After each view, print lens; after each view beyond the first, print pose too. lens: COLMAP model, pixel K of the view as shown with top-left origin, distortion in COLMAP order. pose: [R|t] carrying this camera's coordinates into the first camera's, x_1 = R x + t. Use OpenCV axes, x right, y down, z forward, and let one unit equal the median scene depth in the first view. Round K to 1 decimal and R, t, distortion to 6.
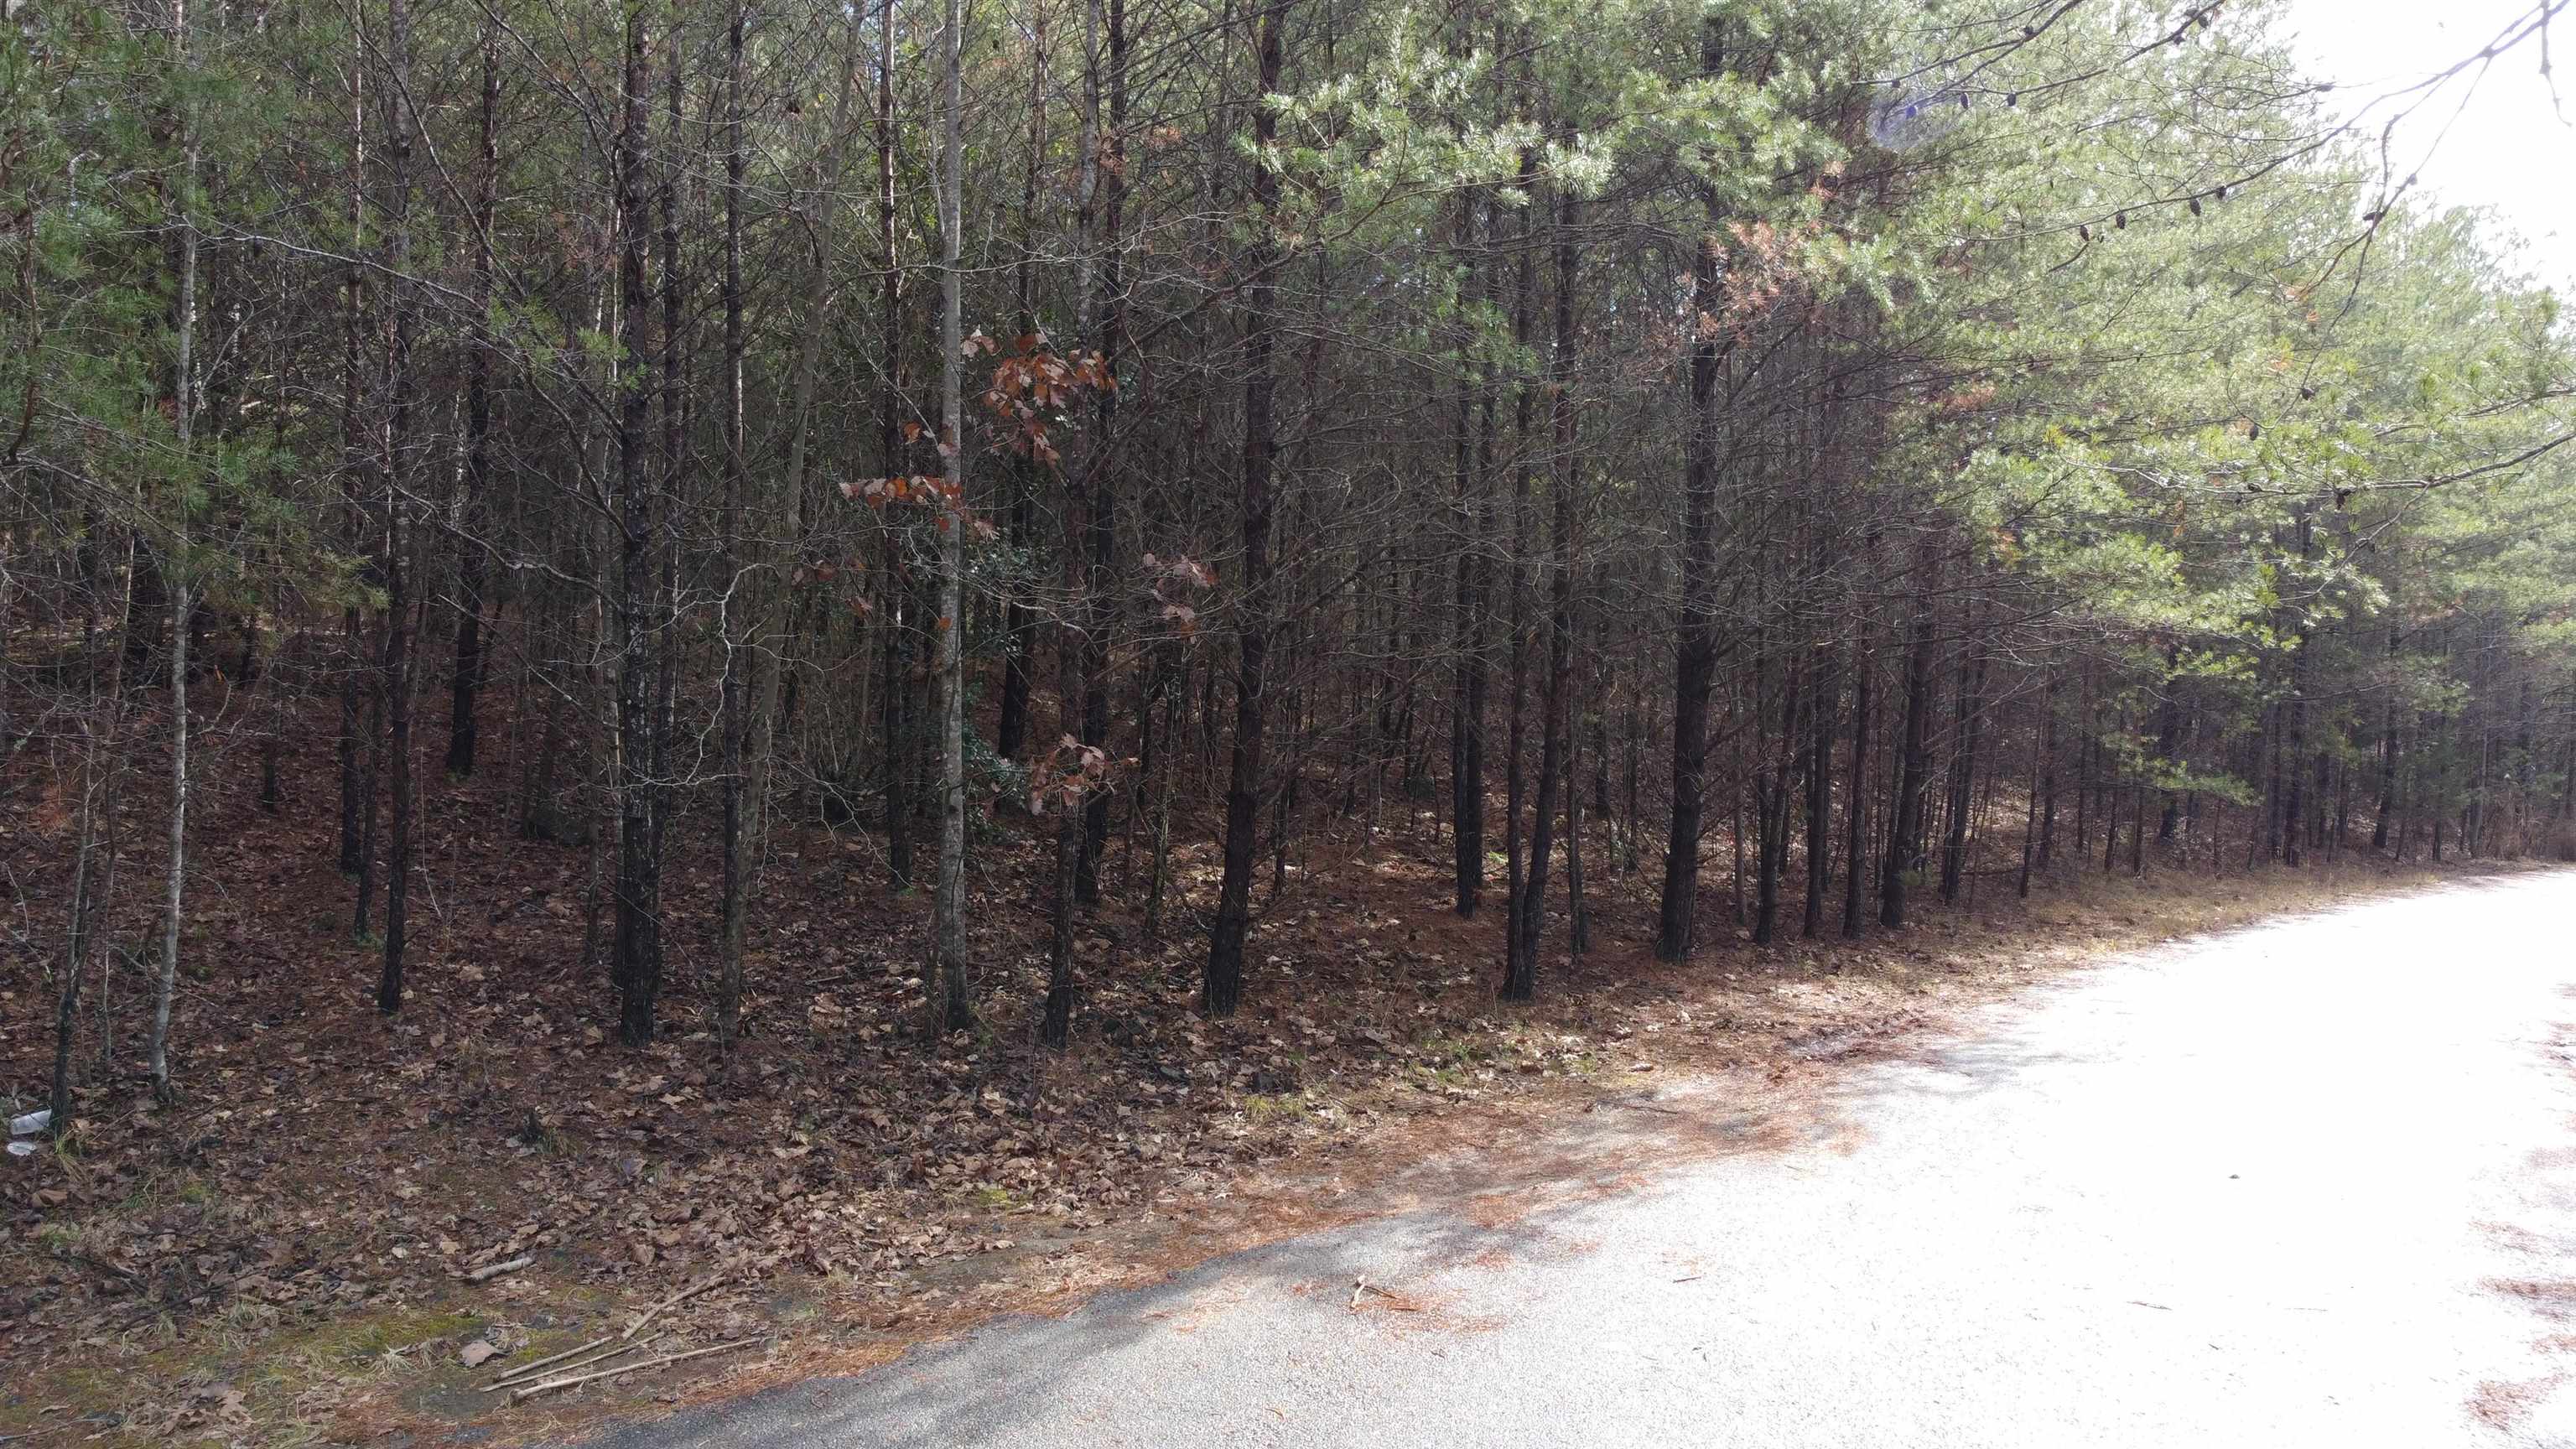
lens RADIAL K [[1893.5, 0, 1290.5], [0, 1893.5, 723.0], [0, 0, 1]] dist [-0.012828, -0.007333]
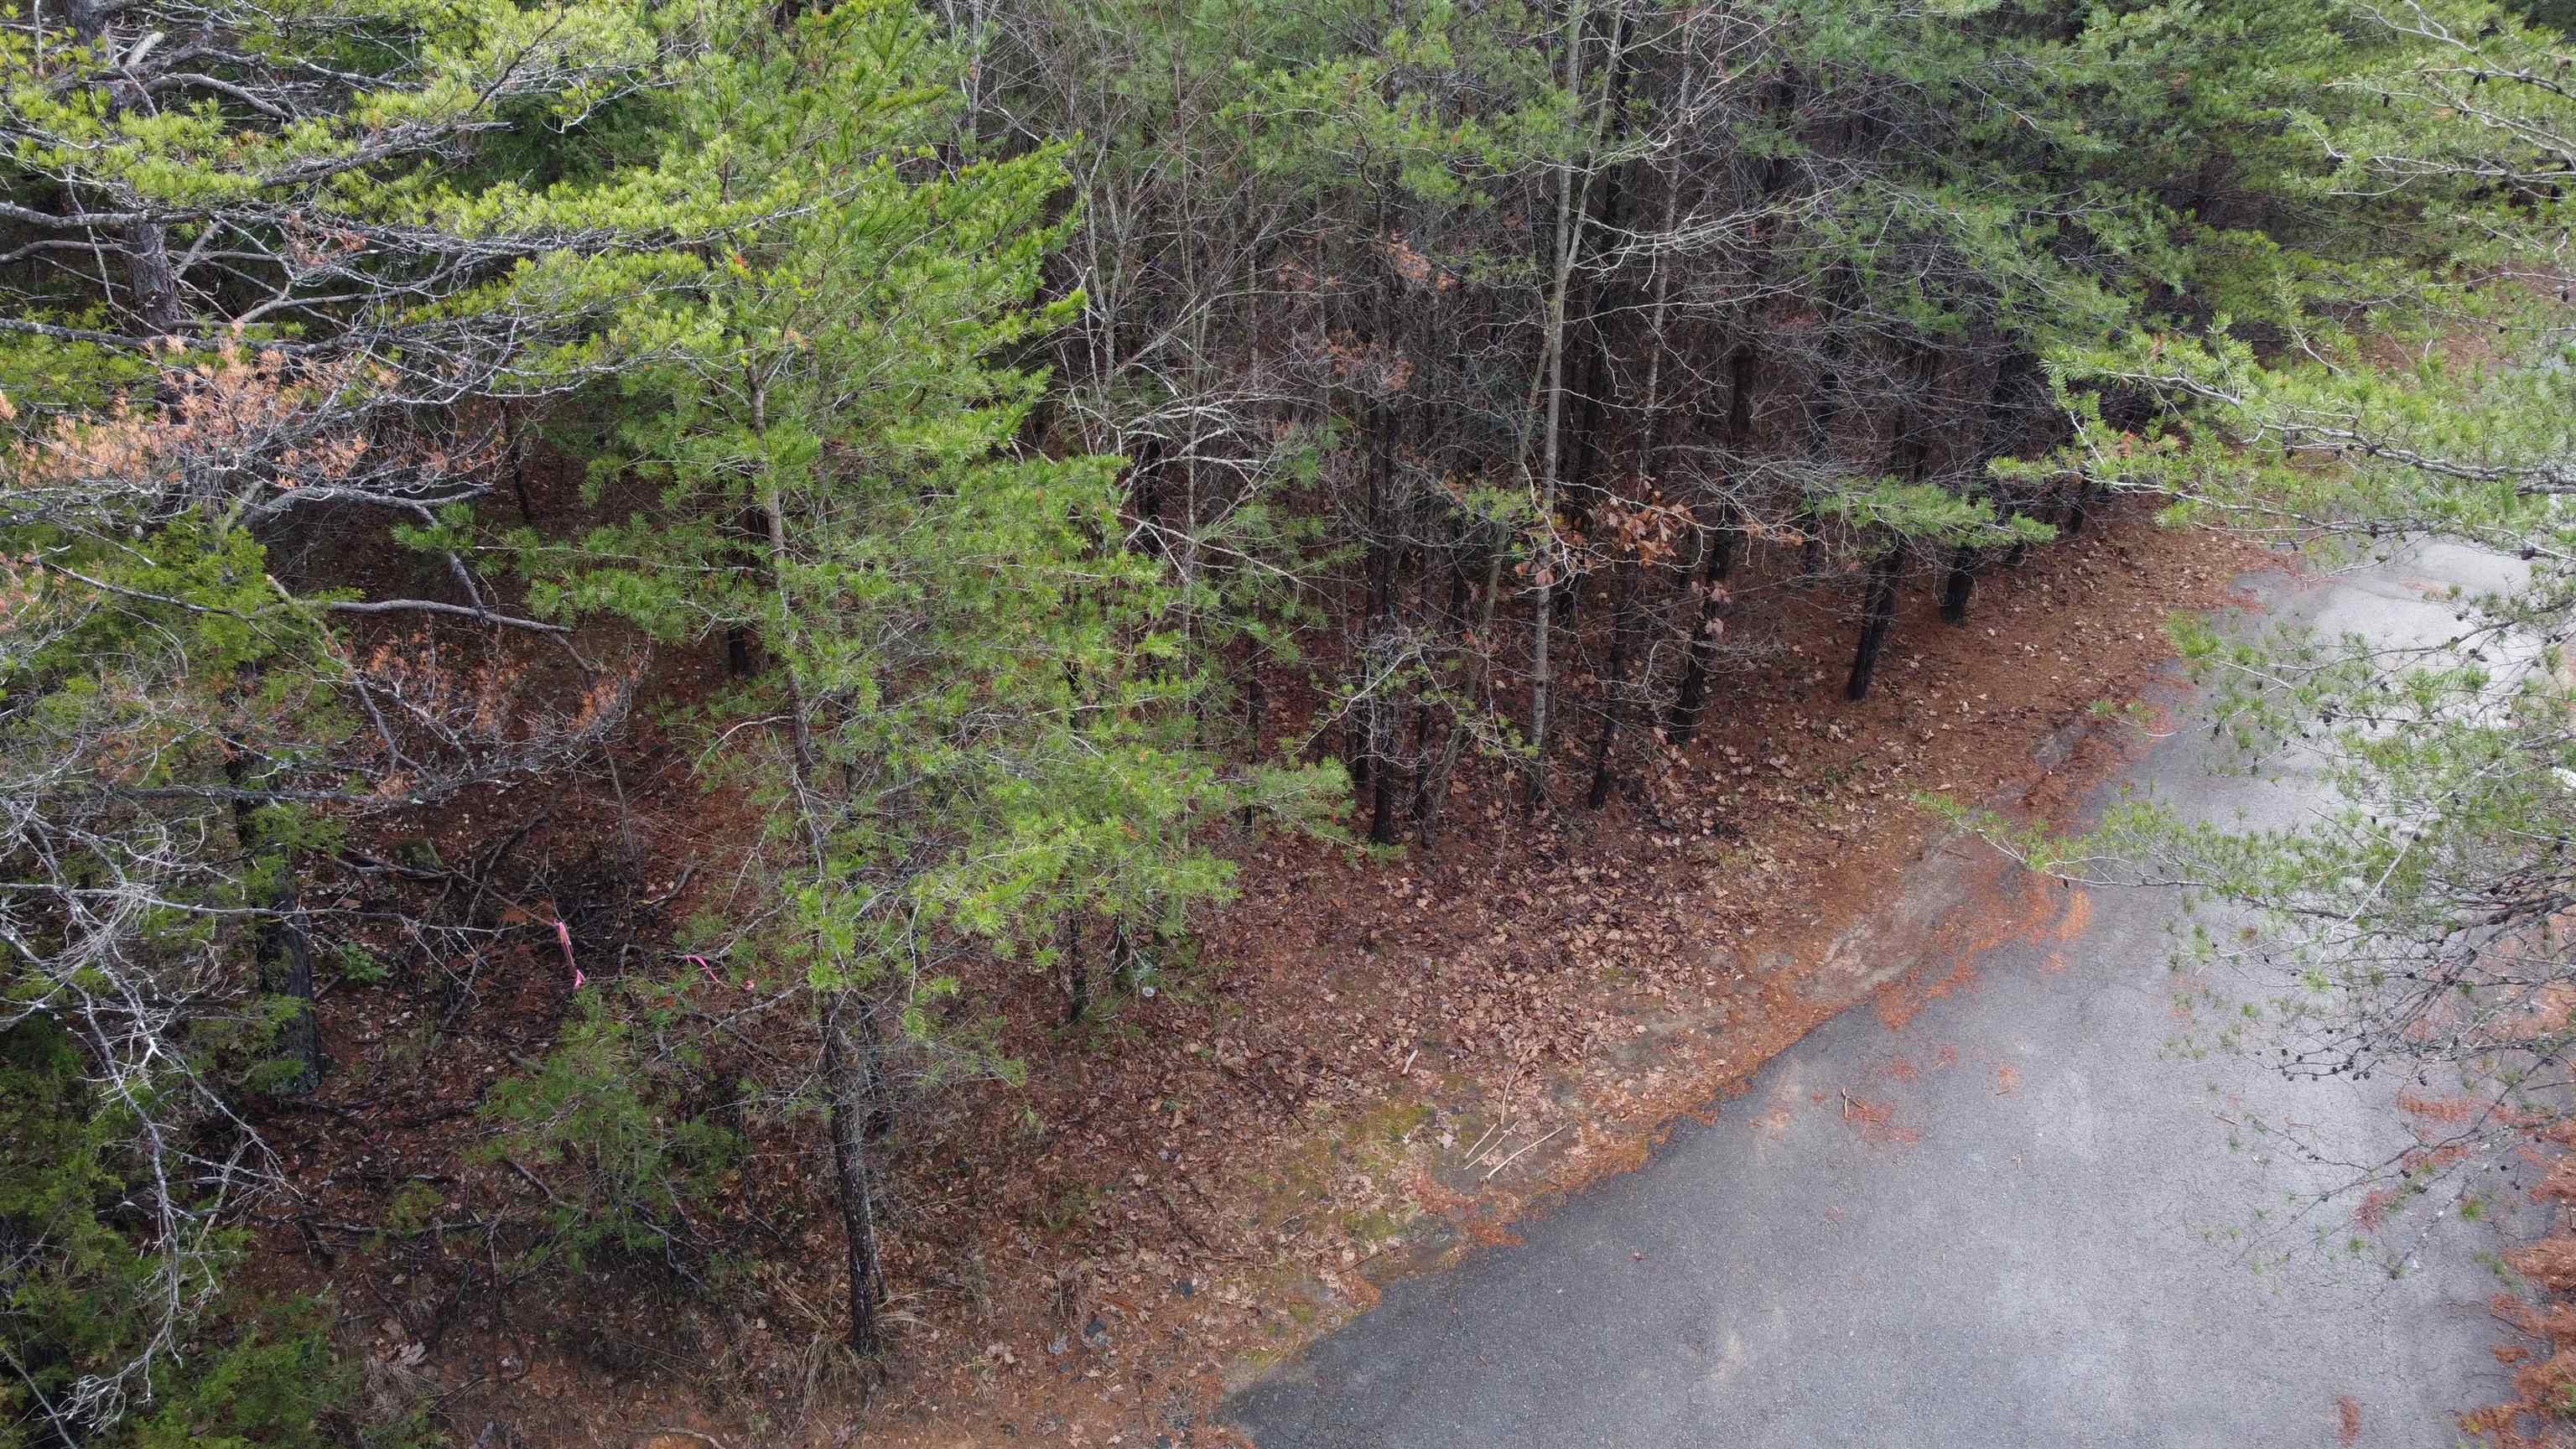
lens RADIAL K [[1893.5, 0, 1283.3], [0, 1893.5, 728.0], [0, 0, 1]] dist [-0.012828, -0.007333]
pose [[0.999263, 0.026826, -0.027458, -0.389384], [-0.008949, 0.858386, 0.512926, -0.802476], [0.037329, -0.512302, 0.857994, -0.419776]]
